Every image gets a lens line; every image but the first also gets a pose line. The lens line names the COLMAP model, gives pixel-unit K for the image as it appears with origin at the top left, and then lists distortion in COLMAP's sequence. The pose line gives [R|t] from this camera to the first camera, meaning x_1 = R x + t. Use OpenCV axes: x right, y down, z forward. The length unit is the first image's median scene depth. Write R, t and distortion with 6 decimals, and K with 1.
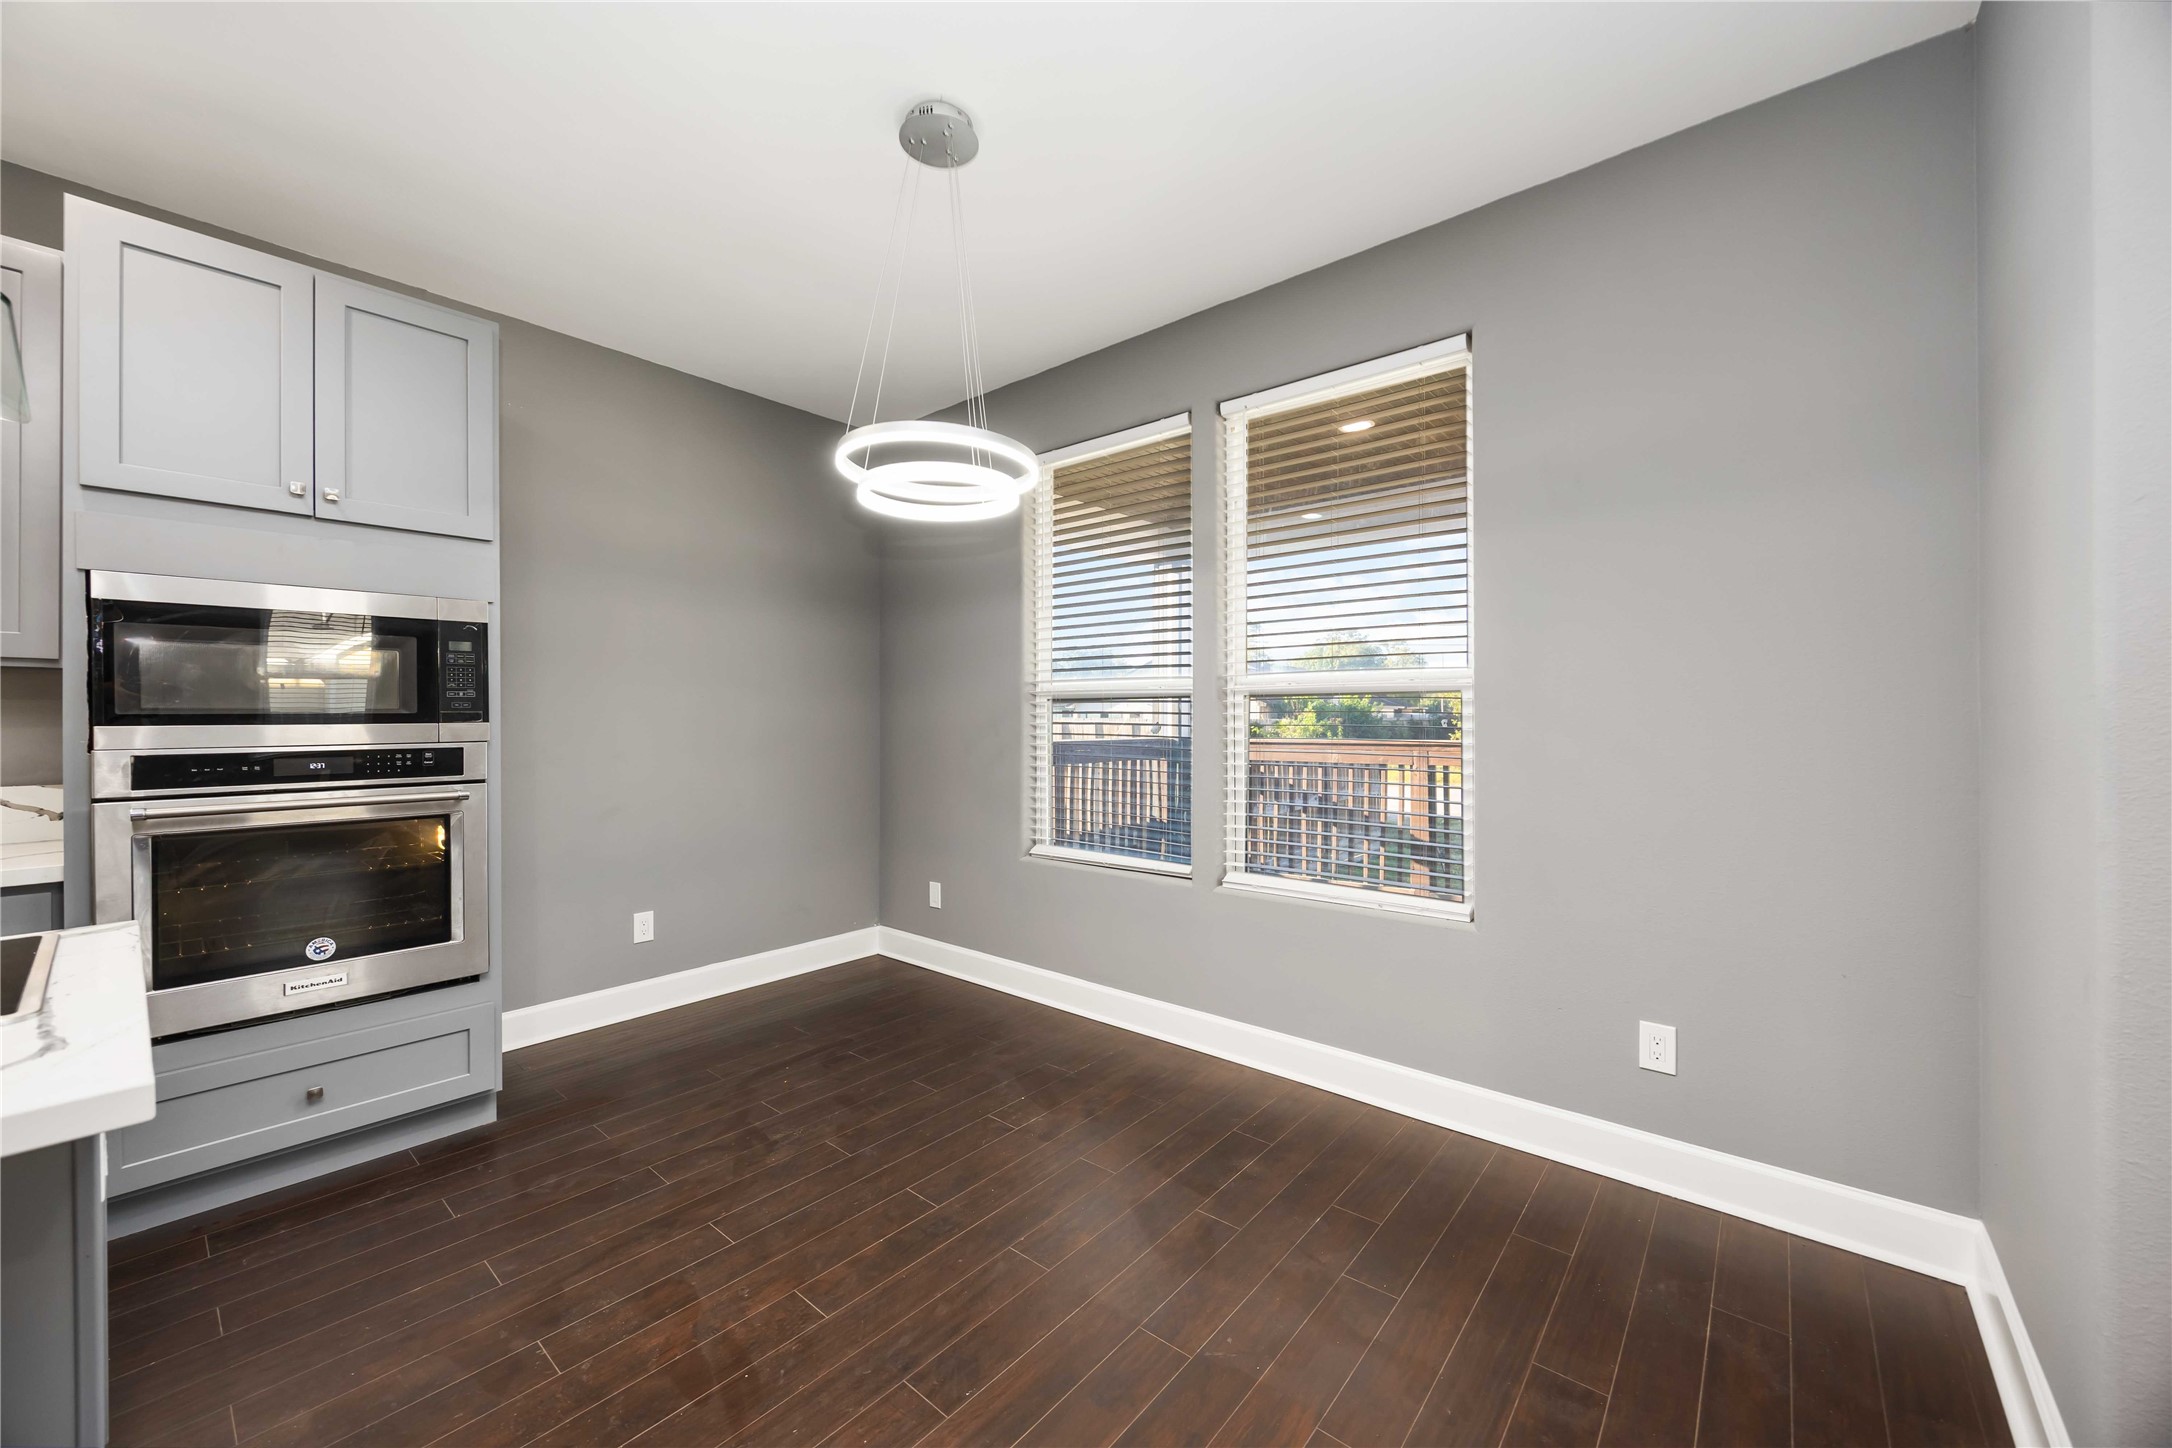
lens RADIAL K [[828.4, 0, 1105.6], [0, 828.4, 720.9], [0, 0, 1]] dist [-0.000623, 0.000137]
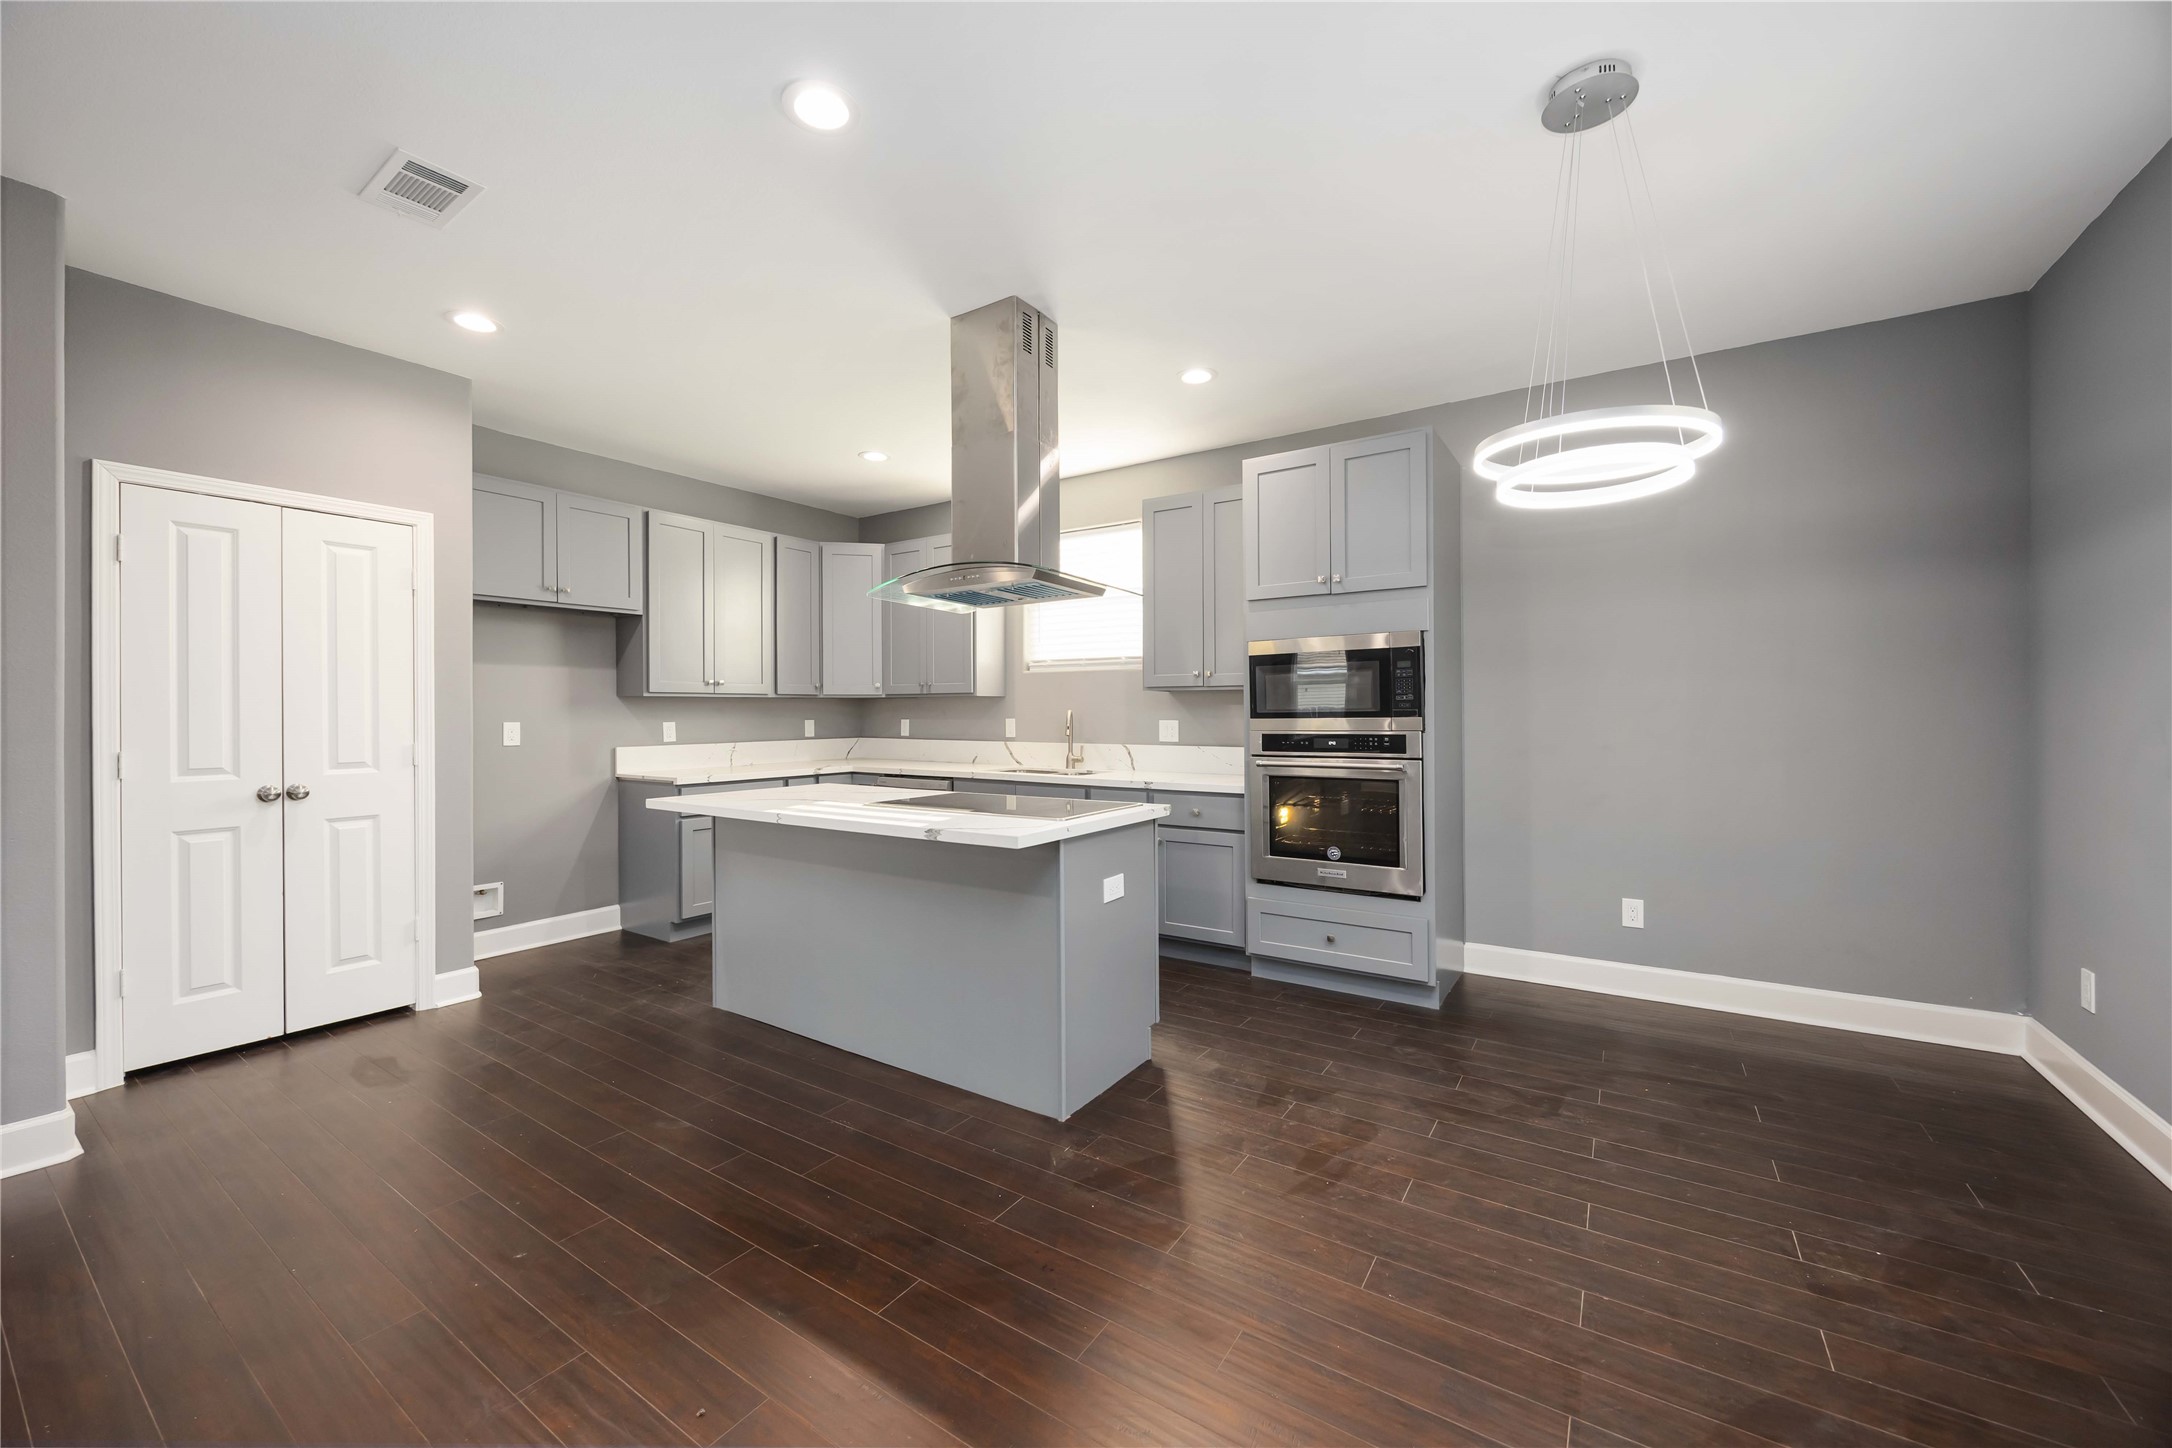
lens RADIAL K [[842.3, 0, 1068.8], [0, 842.3, 715.4], [0, 0, 1]] dist [-0.000492, 0.000120]
pose [[0.090555, 0.000581, -0.995891, 0.646935], [0.001484, 0.999999, 0.000718, -0.003075], [0.995890, -0.001543, 0.090554, 0.295943]]
